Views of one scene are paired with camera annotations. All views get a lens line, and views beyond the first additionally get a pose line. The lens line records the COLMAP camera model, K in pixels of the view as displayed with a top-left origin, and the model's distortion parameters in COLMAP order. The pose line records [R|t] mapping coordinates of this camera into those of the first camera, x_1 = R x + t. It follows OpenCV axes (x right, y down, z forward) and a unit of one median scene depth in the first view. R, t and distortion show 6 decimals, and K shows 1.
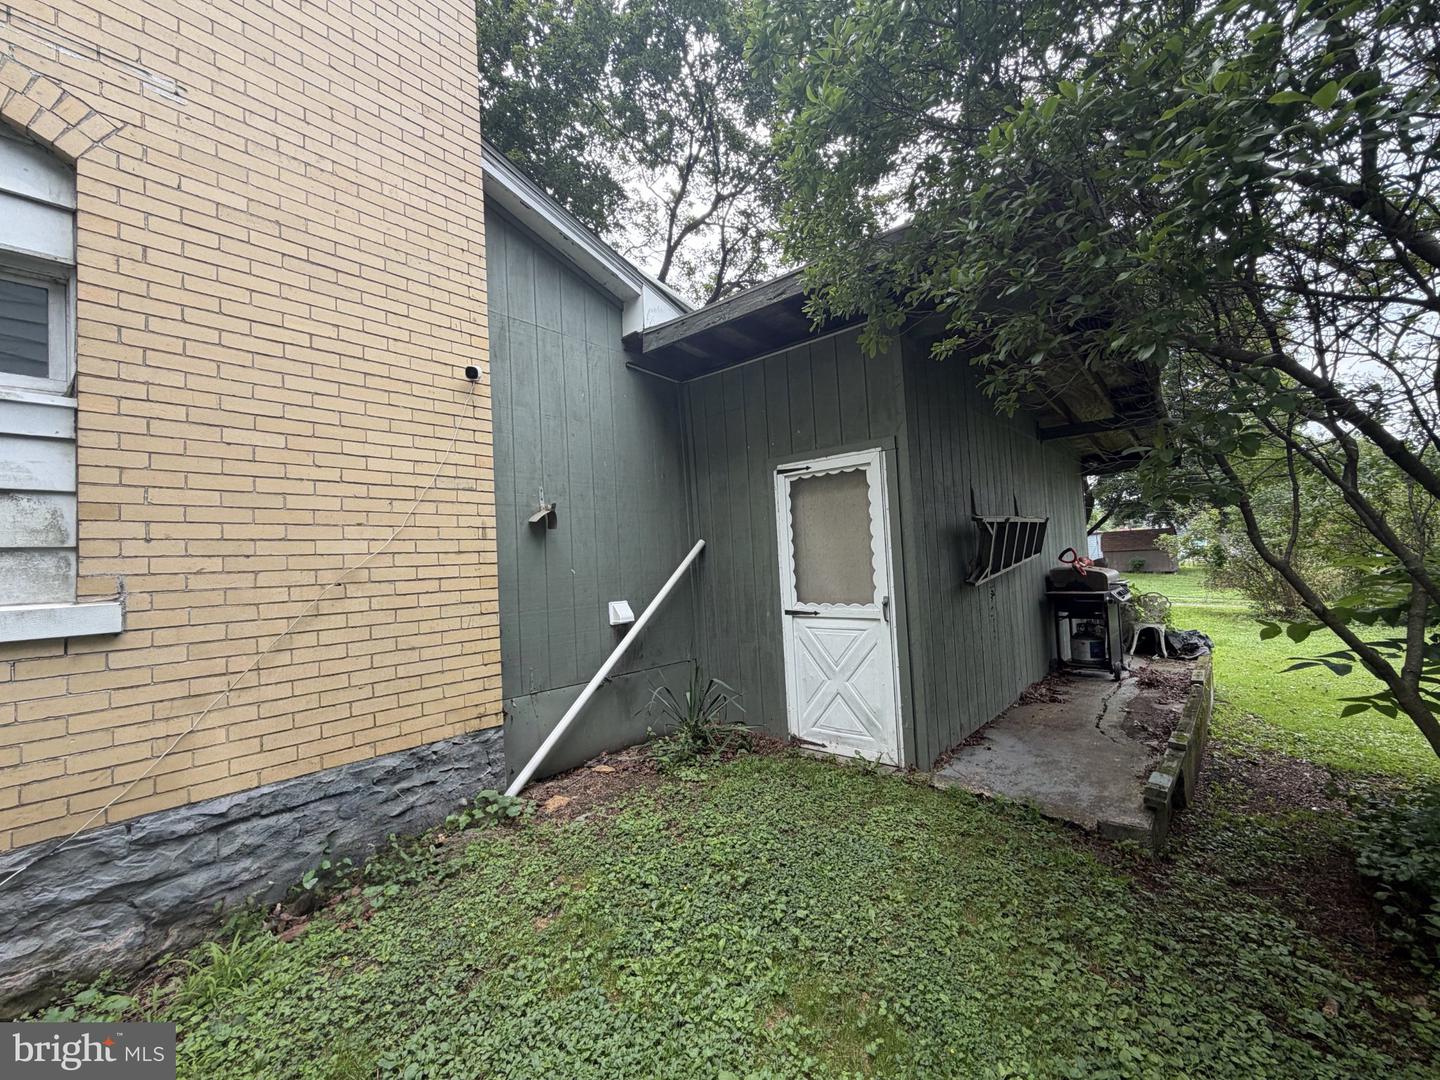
lens RADIAL K [[572.9, 0, 720.0], [0, 572.9, 540.0], [0, 0, 1]] dist [-0.000246, 0.000151]
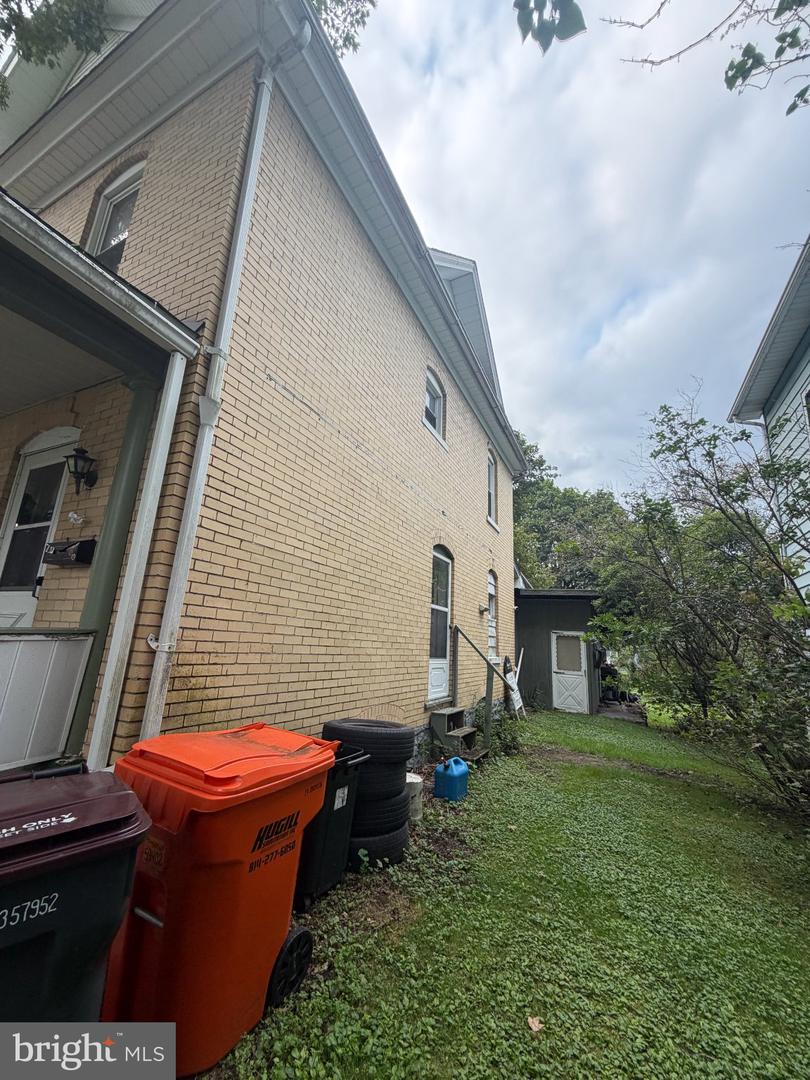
lens RADIAL K [[429.7, 0, 402.0], [0, 429.7, 534.8], [0, 0, 1]] dist [-0.000246, 0.000151]
pose [[0.958329, 0.163221, 0.234443, -1.610263], [-0.111176, 0.969090, -0.220236, -0.010678], [-0.263144, 0.184994, 0.946854, -1.513385]]
